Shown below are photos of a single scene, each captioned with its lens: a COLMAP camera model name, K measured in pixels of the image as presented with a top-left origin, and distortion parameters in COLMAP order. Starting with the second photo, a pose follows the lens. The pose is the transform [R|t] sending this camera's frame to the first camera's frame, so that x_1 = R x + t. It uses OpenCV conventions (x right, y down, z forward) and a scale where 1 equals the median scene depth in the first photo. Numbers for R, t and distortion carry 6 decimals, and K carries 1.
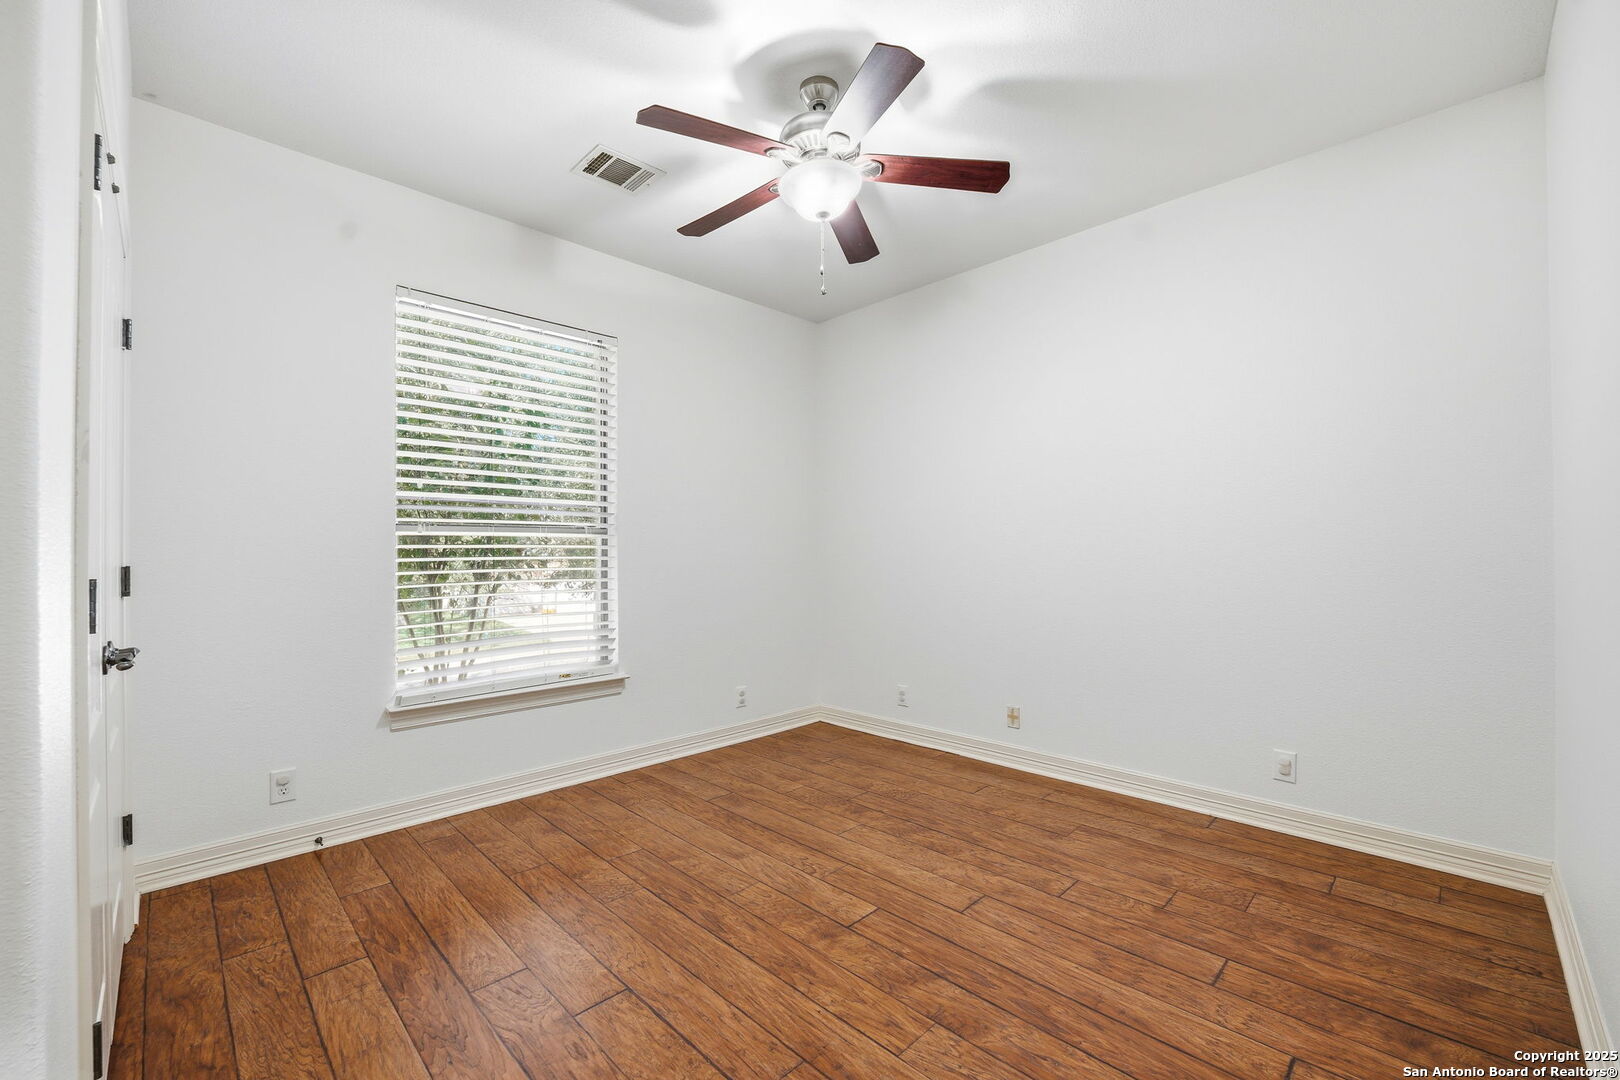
lens RADIAL K [[655.1, 0, 819.5], [0, 655.1, 543.1], [0, 0, 1]] dist [-0.023603, 0.002595]
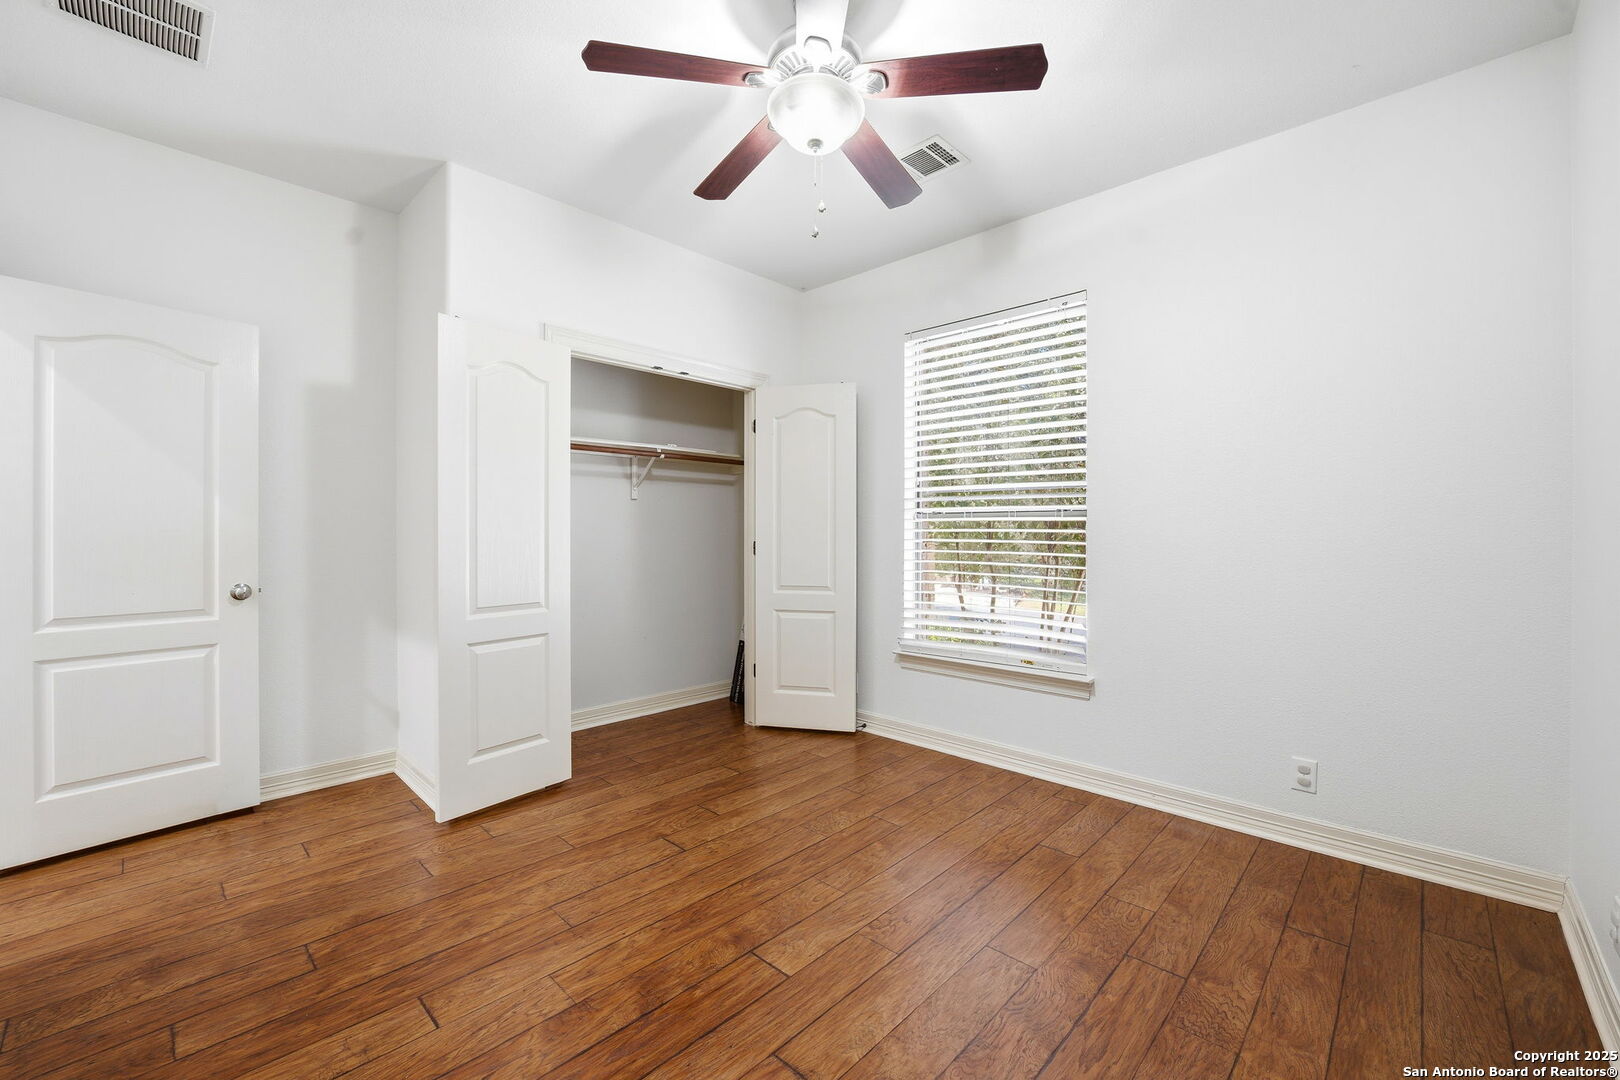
lens RADIAL K [[655.1, 0, 819.5], [0, 655.1, 535.3], [0, 0, 1]] dist [-0.023603, 0.002595]
pose [[0.034506, 0.006709, -0.999382, 0.675739], [0.007346, 0.999949, 0.006966, 0.004204], [0.999377, -0.007582, 0.034455, 0.763680]]
